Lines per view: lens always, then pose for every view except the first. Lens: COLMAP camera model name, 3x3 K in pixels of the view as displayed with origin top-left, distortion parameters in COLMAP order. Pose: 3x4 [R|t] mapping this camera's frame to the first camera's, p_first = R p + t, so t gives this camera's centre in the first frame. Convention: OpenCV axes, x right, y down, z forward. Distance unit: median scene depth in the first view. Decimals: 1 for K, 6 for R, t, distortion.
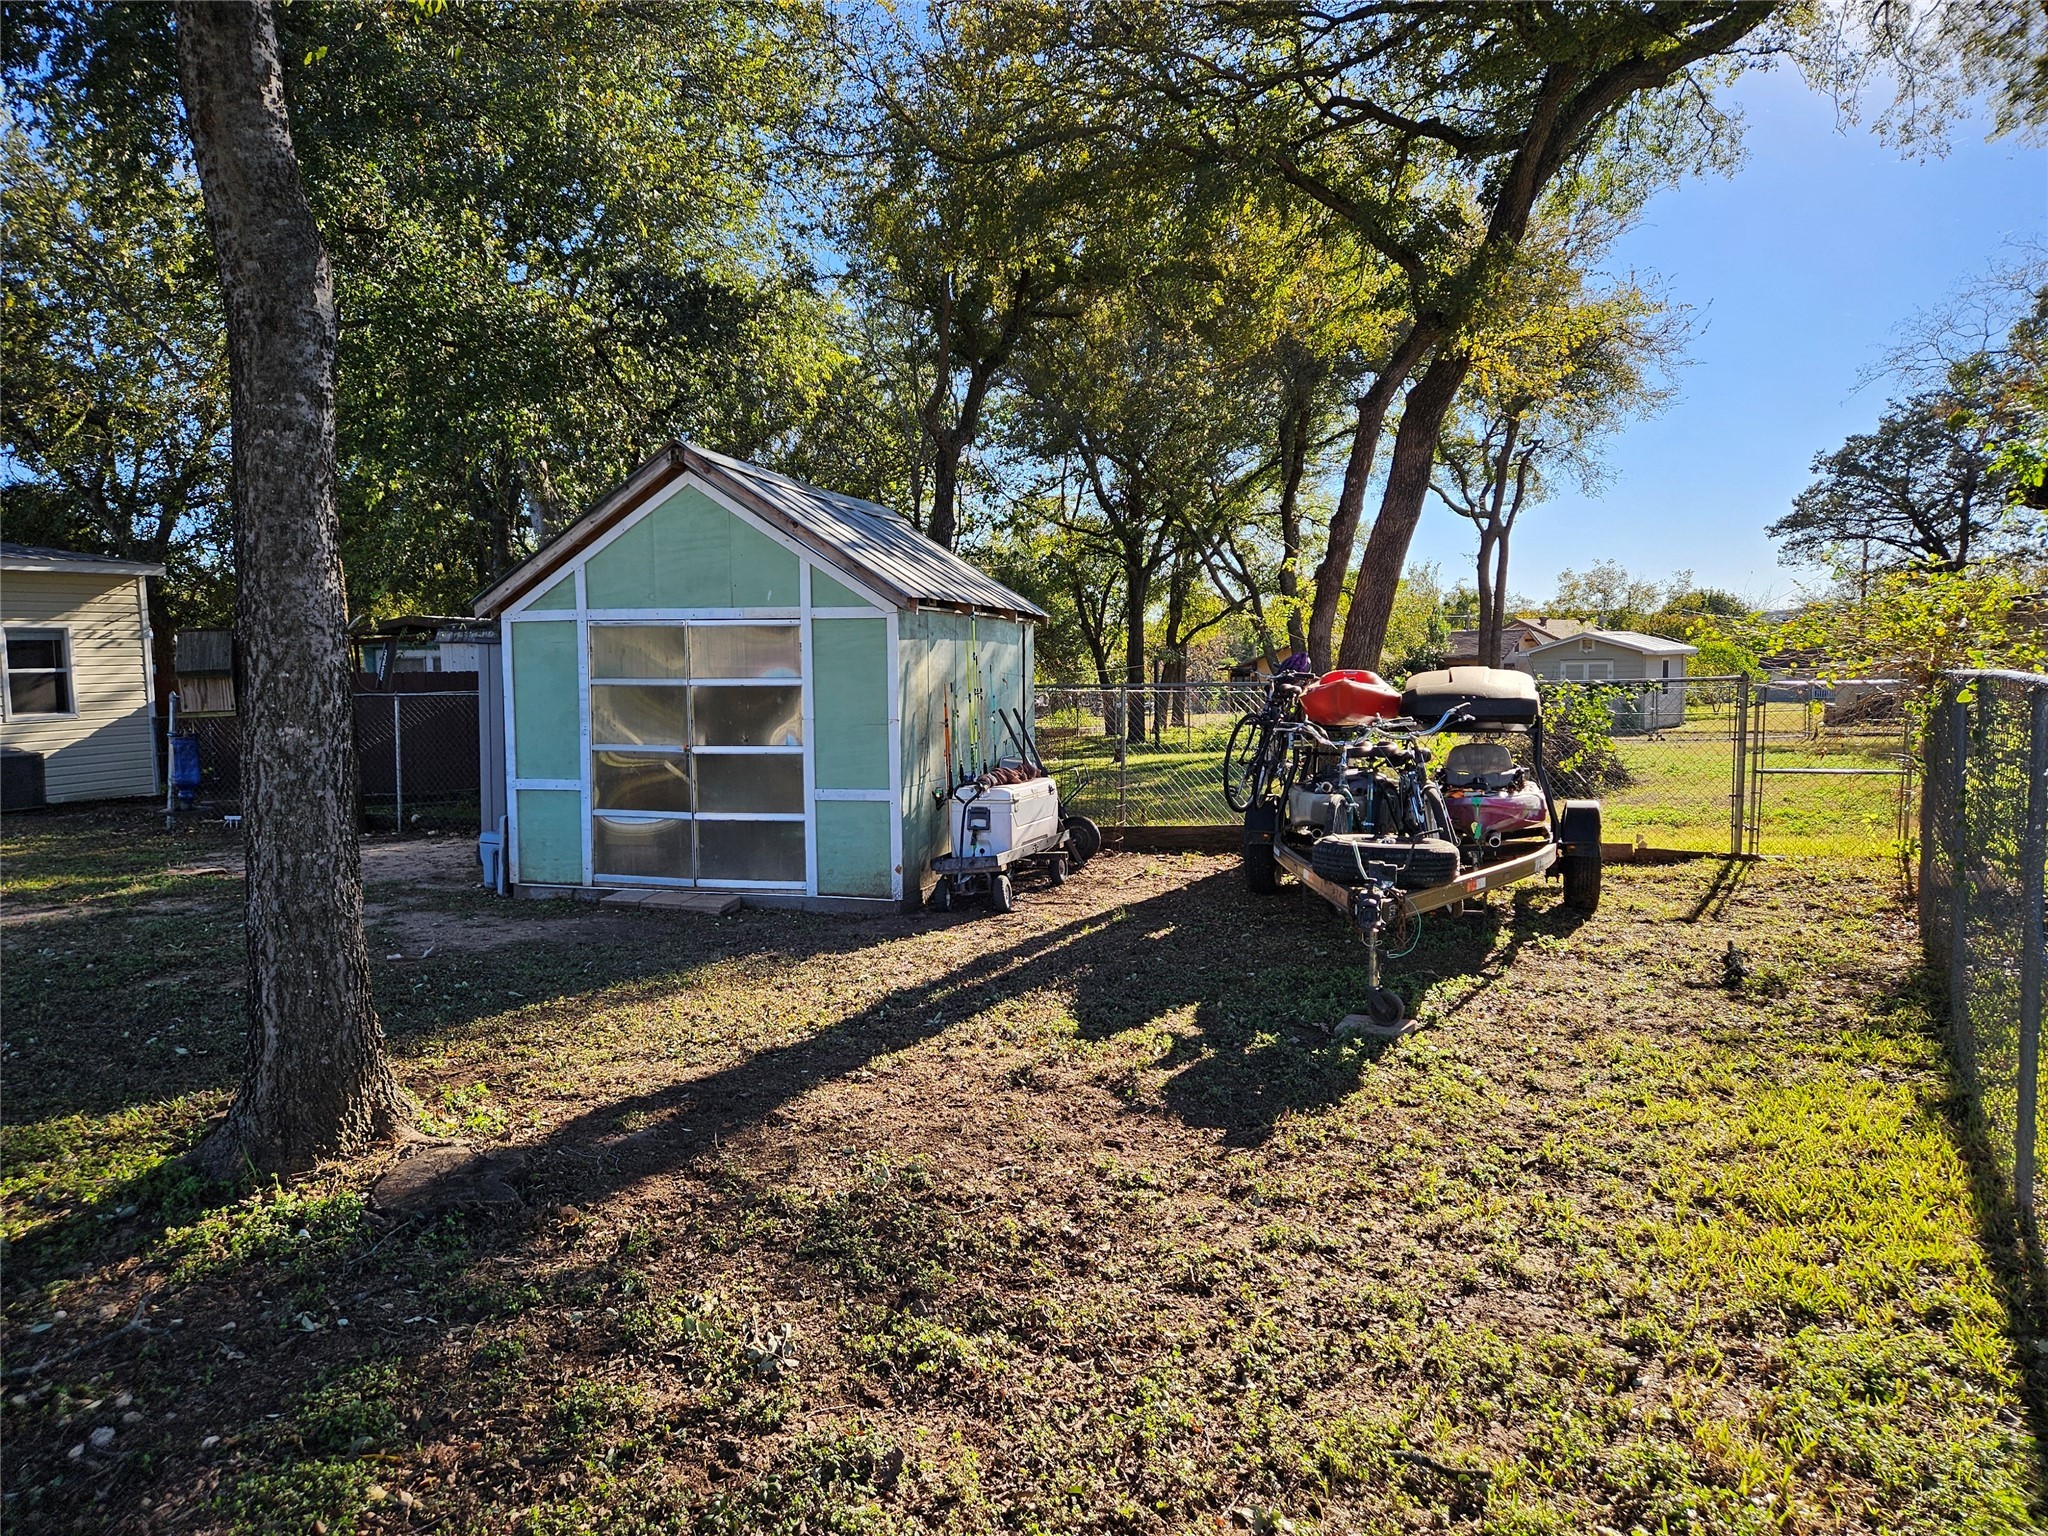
lens RADIAL K [[1357.0, 0, 1024.0], [0, 1357.0, 768.0], [0, 0, 1]] dist [0.003049, 0.000741]
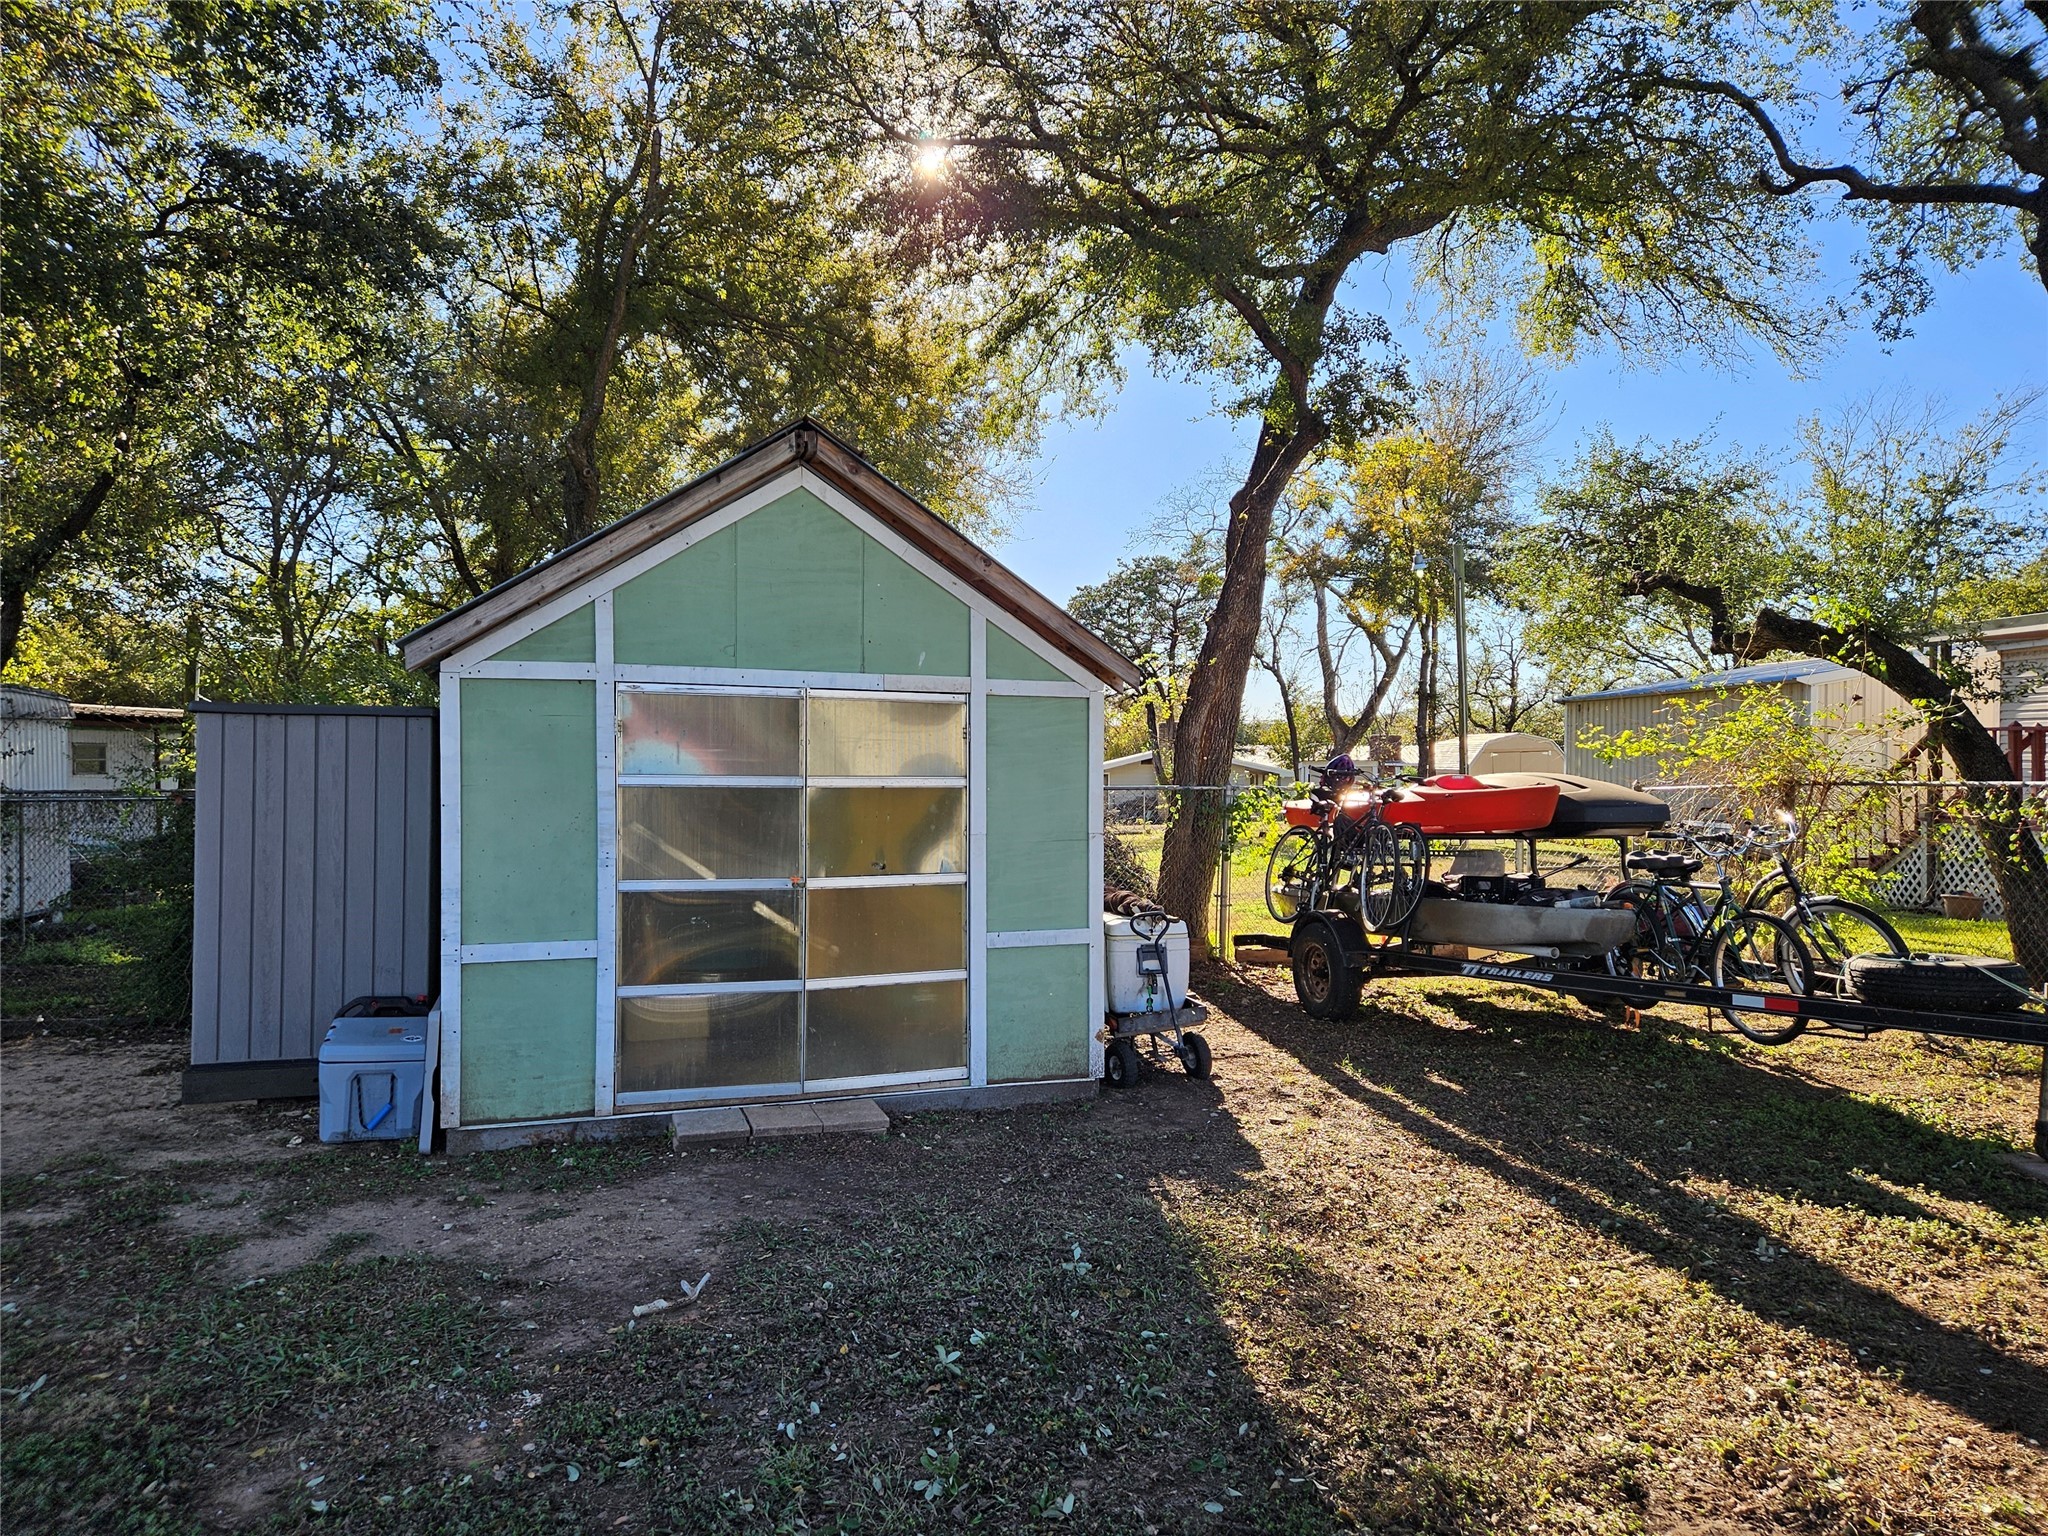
lens RADIAL K [[1357.0, 0, 1024.0], [0, 1357.0, 768.0], [0, 0, 1]] dist [0.003049, 0.000741]
pose [[0.819548, 0.013505, 0.572851, -0.533033], [0.037523, 0.996312, -0.077170, -0.014619], [-0.571780, 0.084740, 0.816019, 0.392775]]
